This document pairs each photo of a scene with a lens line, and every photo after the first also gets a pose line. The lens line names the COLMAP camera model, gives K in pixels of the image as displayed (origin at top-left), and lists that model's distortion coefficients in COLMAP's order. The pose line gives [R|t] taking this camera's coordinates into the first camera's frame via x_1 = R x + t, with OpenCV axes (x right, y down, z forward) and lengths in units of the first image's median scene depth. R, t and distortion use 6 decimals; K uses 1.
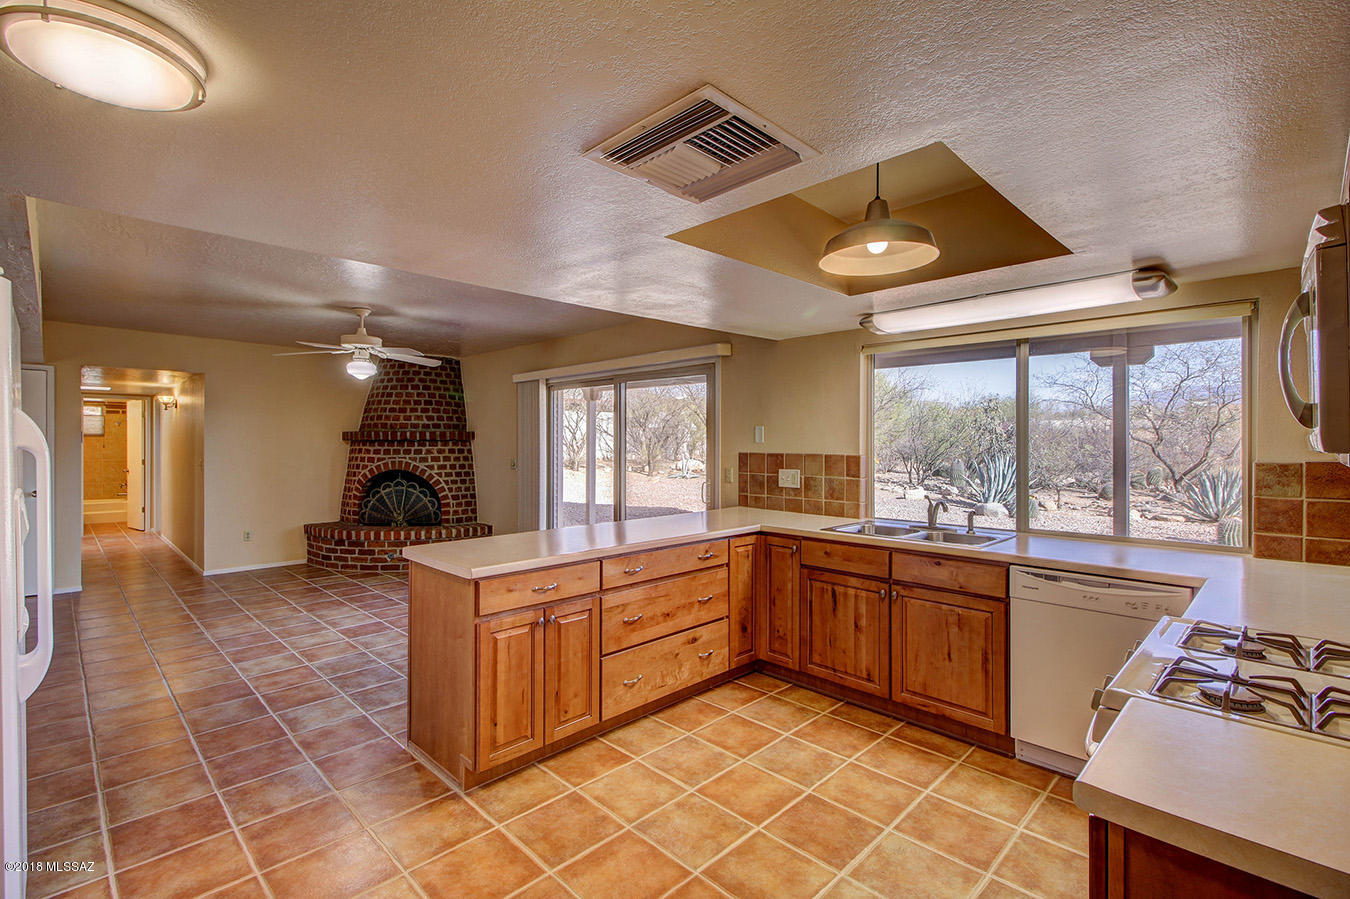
lens RADIAL K [[616.7, 0, 672.8], [0, 616.7, 442.0], [0, 0, 1]] dist [0.026975, -0.013924]
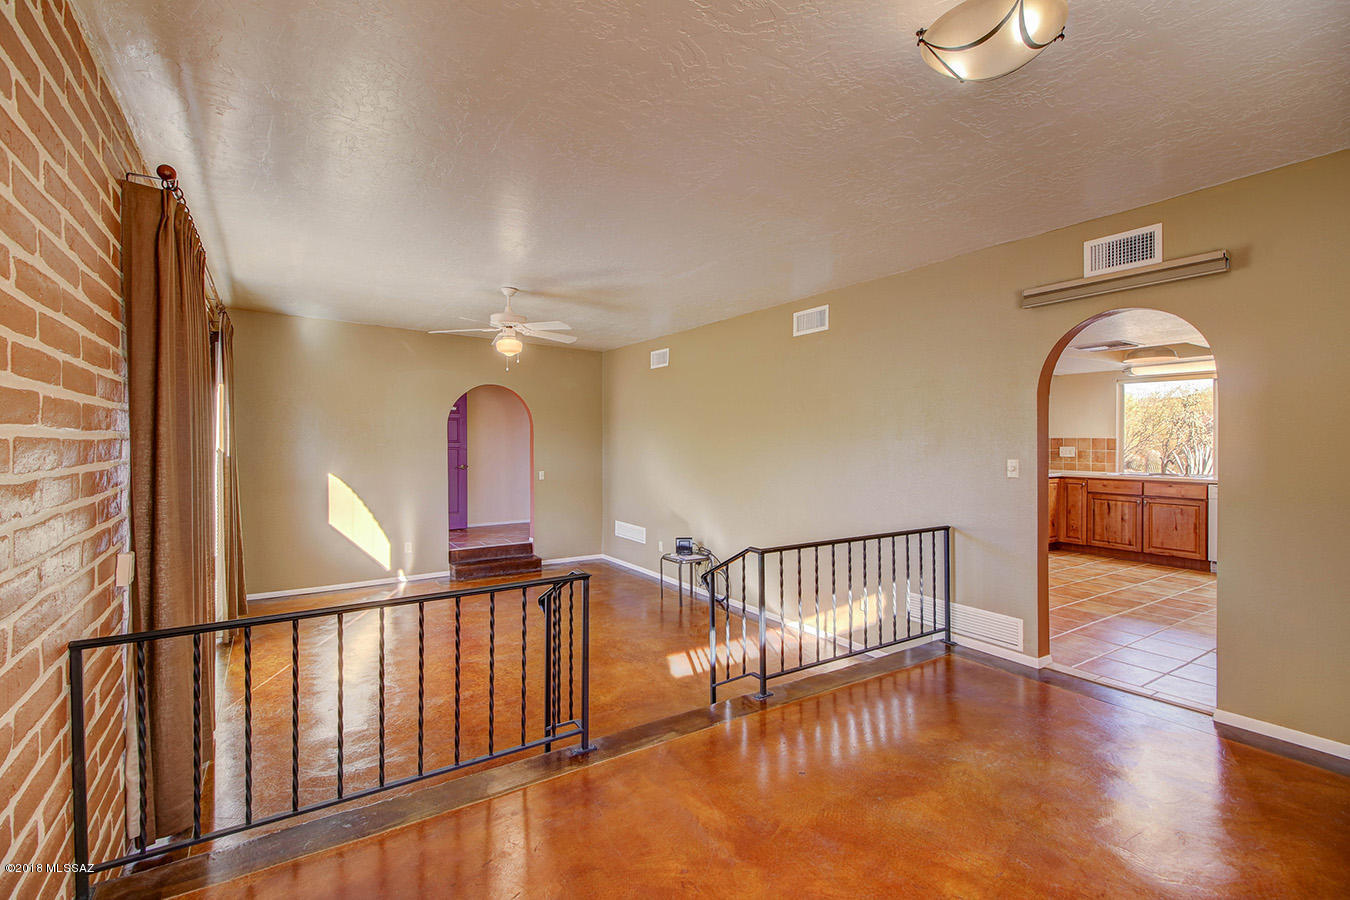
lens RADIAL K [[616.7, 0, 672.8], [0, 616.7, 442.5], [0, 0, 1]] dist [0.026975, -0.013924]
pose [[0.977223, -0.000708, -0.212212, -0.678559], [0.002141, 0.999976, 0.006523, 0.021643], [0.212202, -0.006829, 0.977202, -1.258017]]
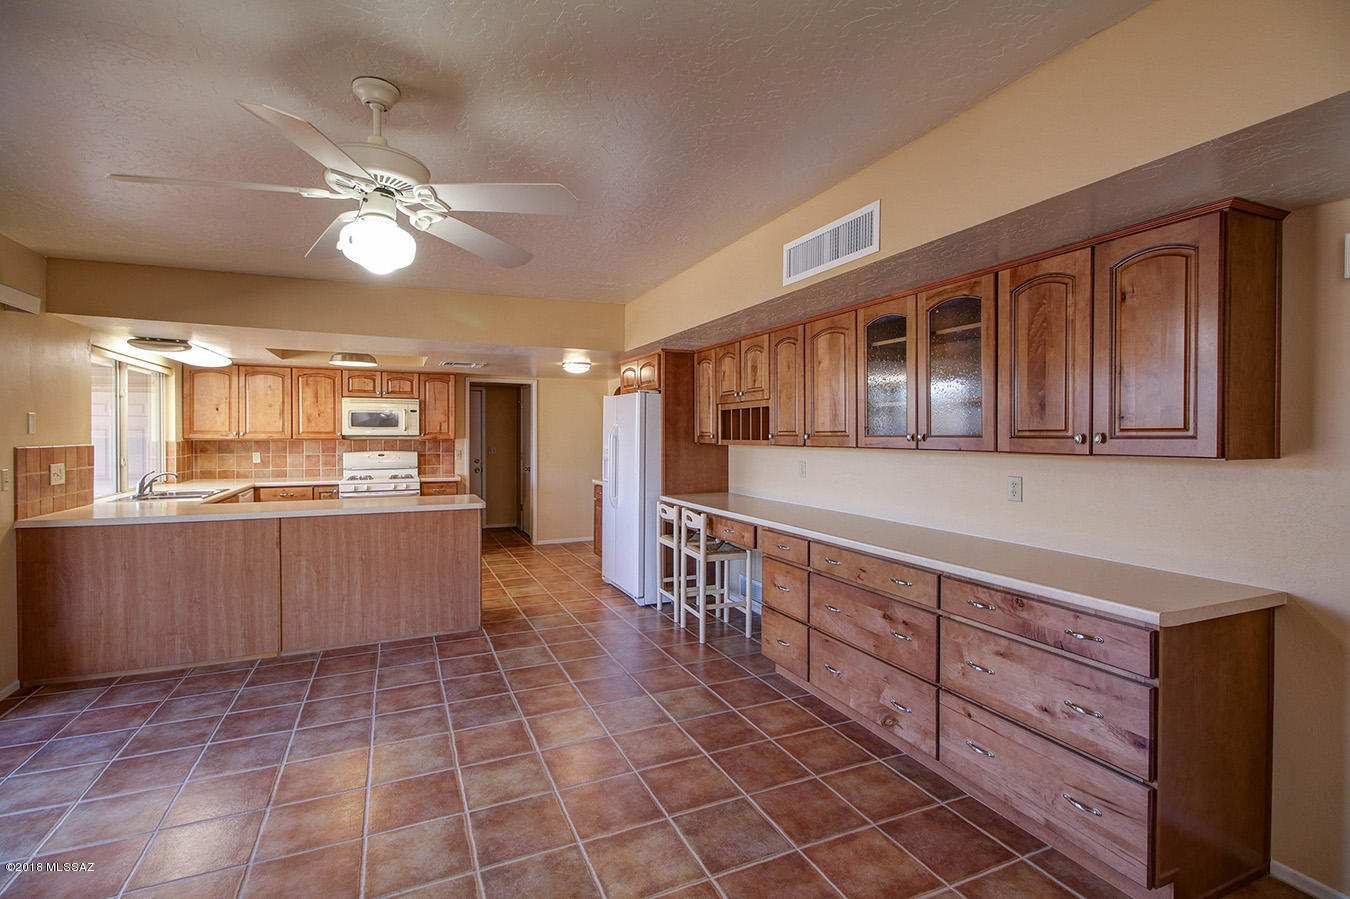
lens RADIAL K [[616.7, 0, 672.8], [0, 616.7, 442.0], [0, 0, 1]] dist [0.026975, -0.013924]
pose [[-0.935691, -0.008476, 0.352719, -1.156308], [-0.003719, 0.999893, 0.014161, -0.003351], [-0.352801, 0.011938, -0.935622, 1.858069]]
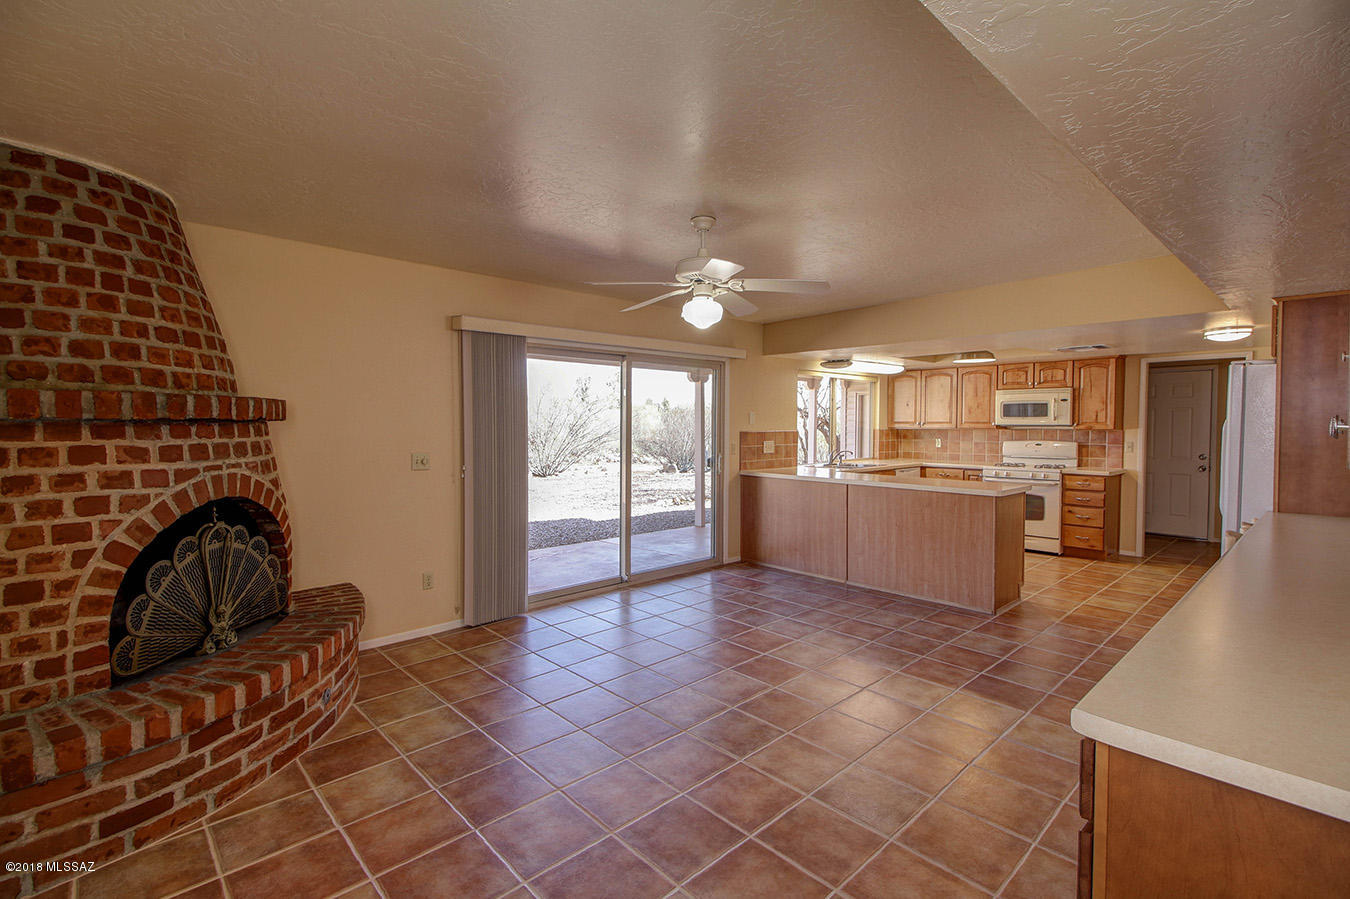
lens RADIAL K [[616.7, 0, 672.8], [0, 616.7, 442.0], [0, 0, 1]] dist [0.026975, -0.013924]
pose [[0.036442, -0.031160, 0.998850, -1.655521], [0.001185, 0.999514, 0.031137, -0.002485], [-0.999335, 0.000049, 0.036461, 1.442153]]
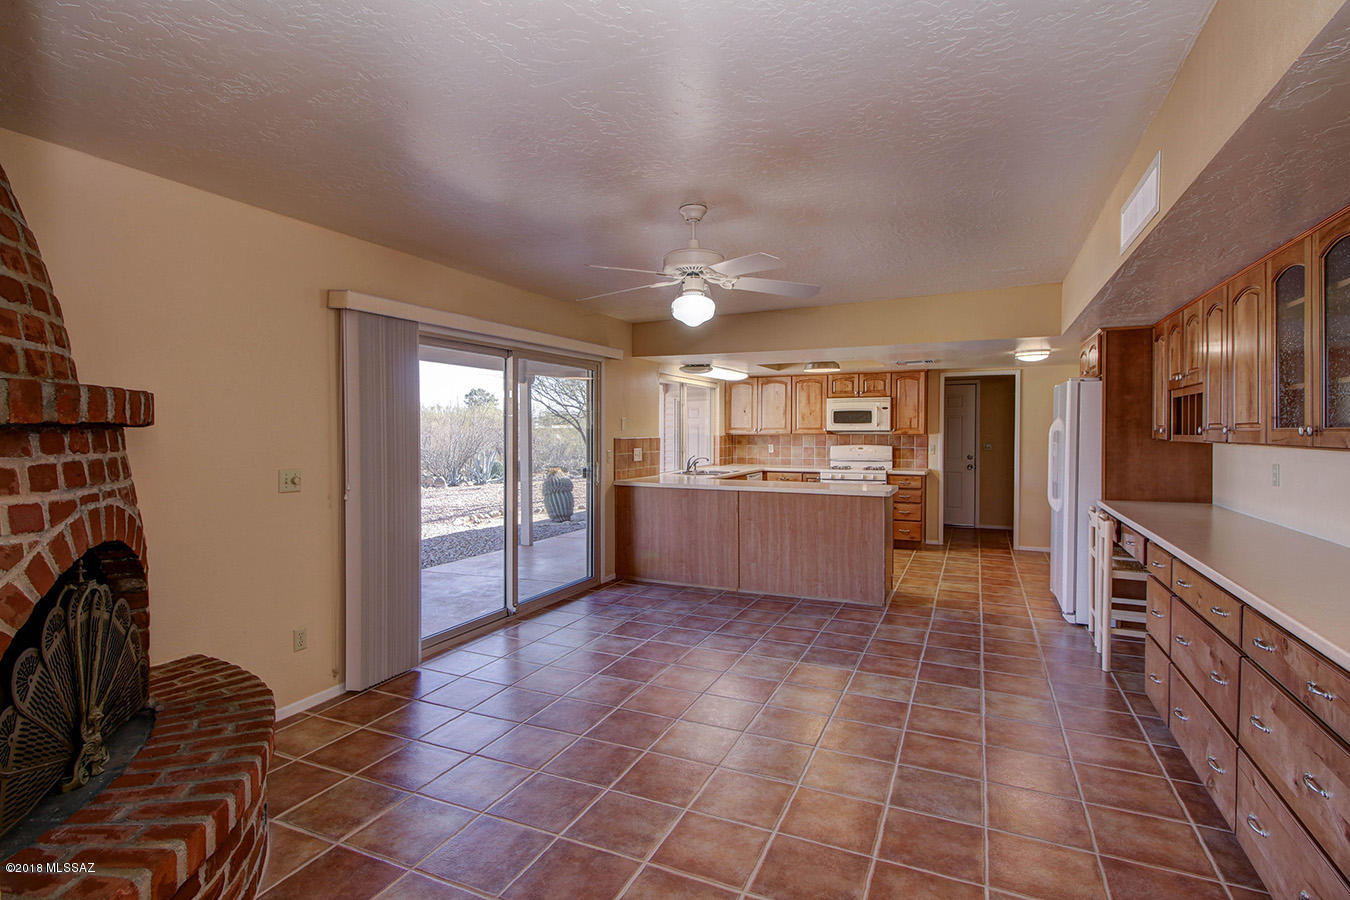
lens RADIAL K [[661.1, 0, 671.9], [0, 661.1, 442.8], [0, 0, 1]] dist [0.018895, -0.012635]
pose [[-0.345664, -0.019756, 0.938150, -1.572168], [0.001974, 0.999761, 0.021781, -0.002616], [-0.938356, 0.009381, -0.345543, 1.778646]]
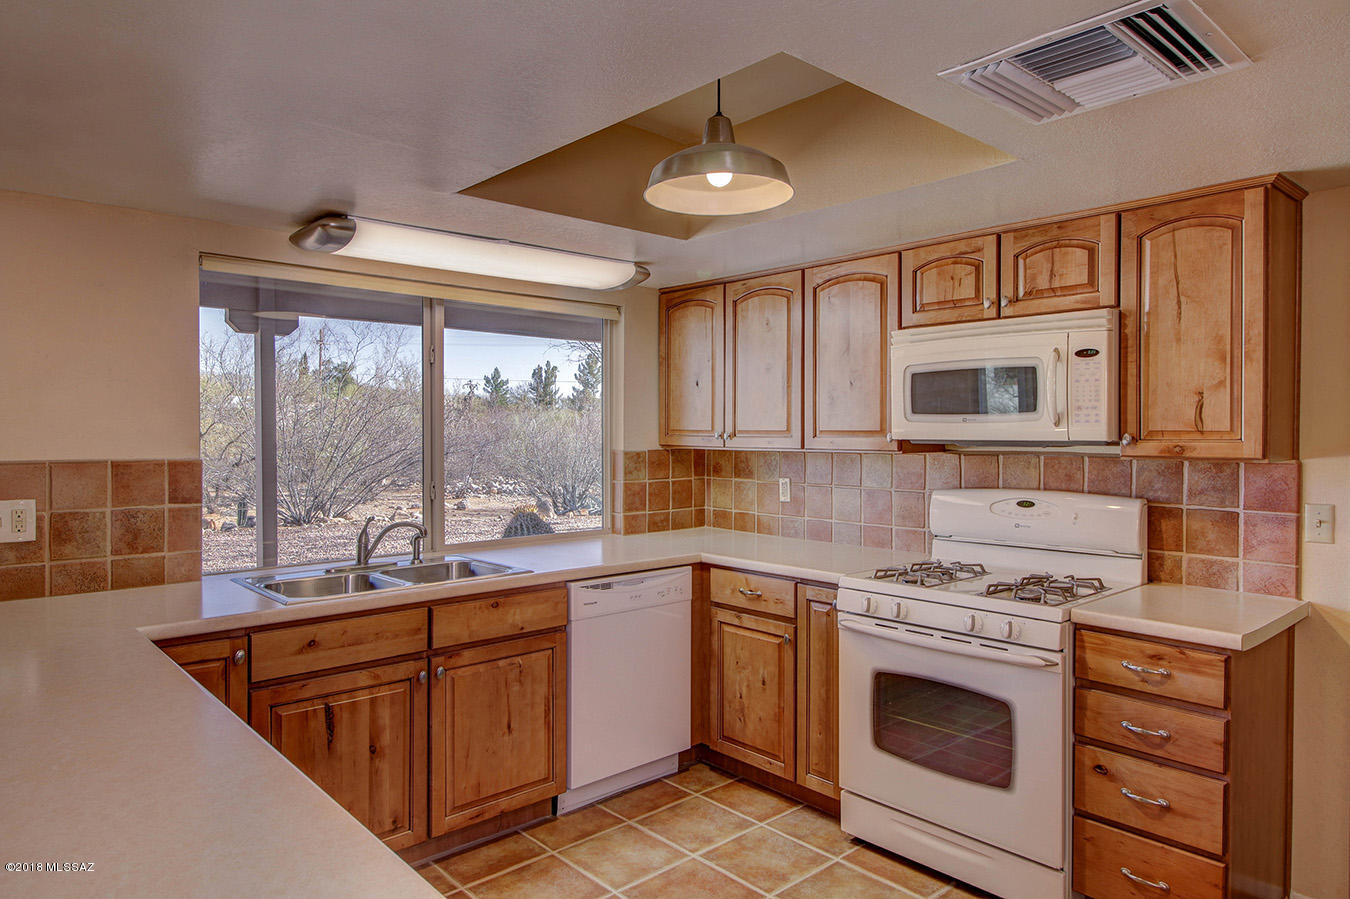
lens RADIAL K [[848.5, 0, 668.7], [0, 848.5, 437.8], [0, 0, 1]] dist [0.003711, 0.000799]
pose [[0.051412, -0.008586, 0.998641, -0.447235], [0.000746, 0.999963, 0.008559, -0.003471], [-0.998677, 0.000305, 0.051416, 0.630842]]
